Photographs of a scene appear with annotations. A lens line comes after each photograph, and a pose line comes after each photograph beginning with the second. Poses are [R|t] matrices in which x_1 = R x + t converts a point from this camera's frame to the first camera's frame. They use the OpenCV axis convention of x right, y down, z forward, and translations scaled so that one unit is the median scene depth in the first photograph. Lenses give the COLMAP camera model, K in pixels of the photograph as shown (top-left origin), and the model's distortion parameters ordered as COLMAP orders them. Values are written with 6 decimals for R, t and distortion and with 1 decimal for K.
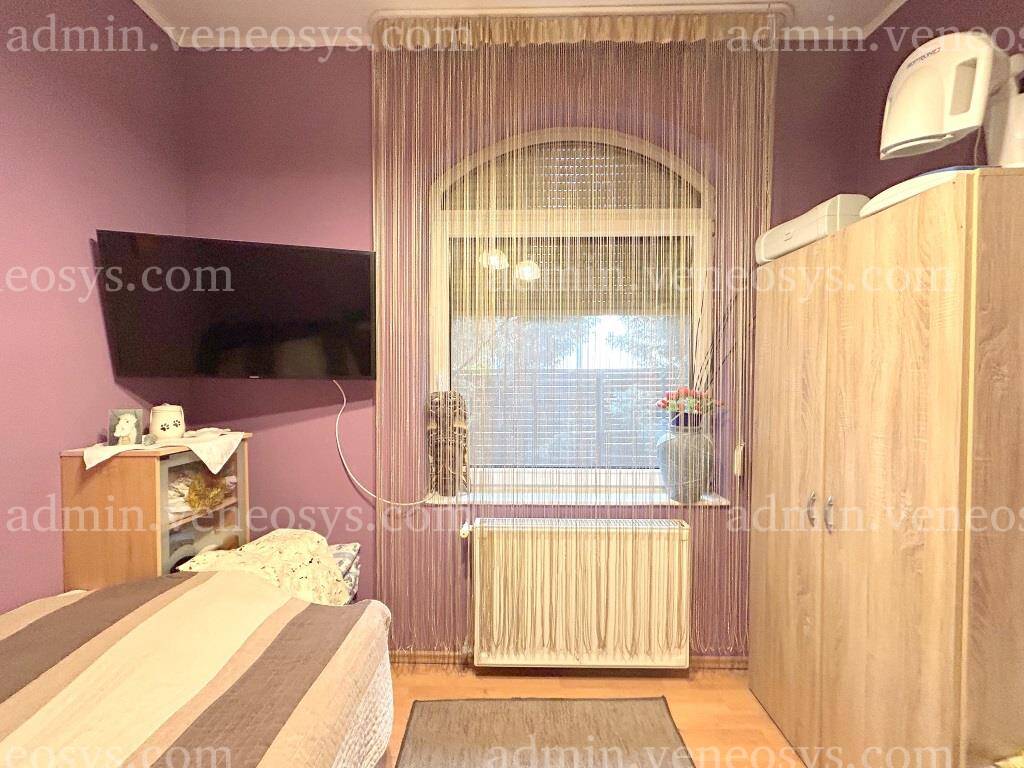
lens RADIAL K [[424.9, 0, 512.0], [0, 424.9, 384.0], [0, 0, 1]] dist [0.000542, 0.000224]
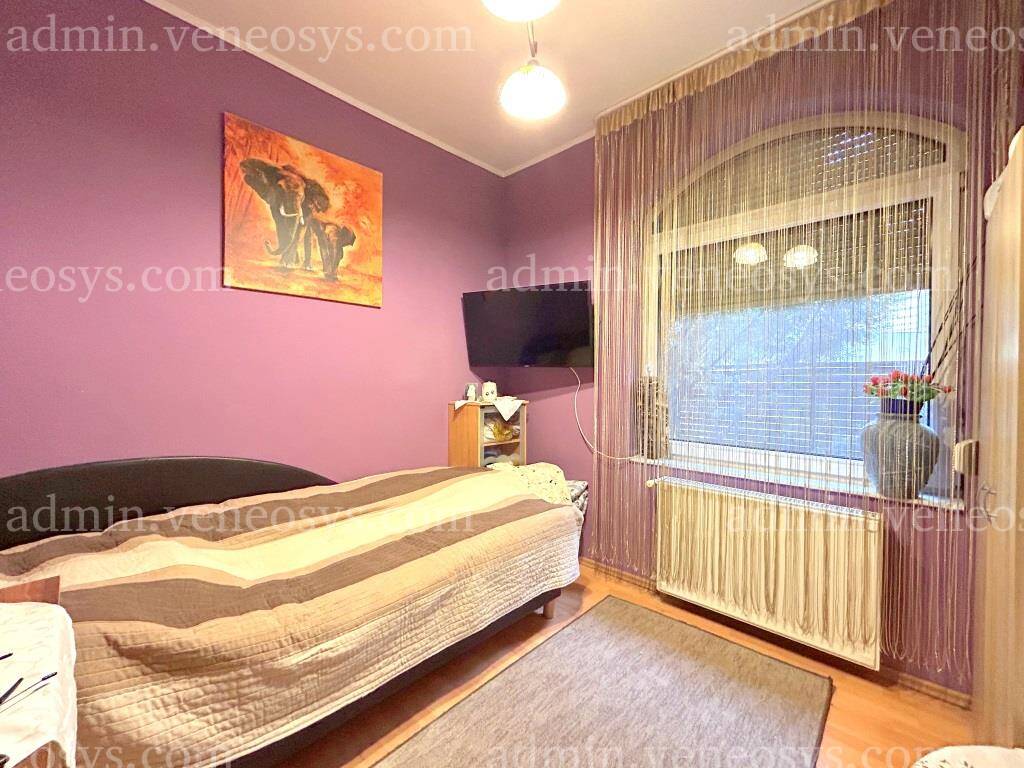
lens RADIAL K [[424.9, 0, 512.0], [0, 424.9, 384.0], [0, 0, 1]] dist [0.000542, 0.000224]
pose [[0.729159, 0.008771, -0.684288, 0.468015], [-0.021301, 0.999724, -0.009883, 0.068889], [0.684013, 0.021782, 0.729145, -0.242299]]
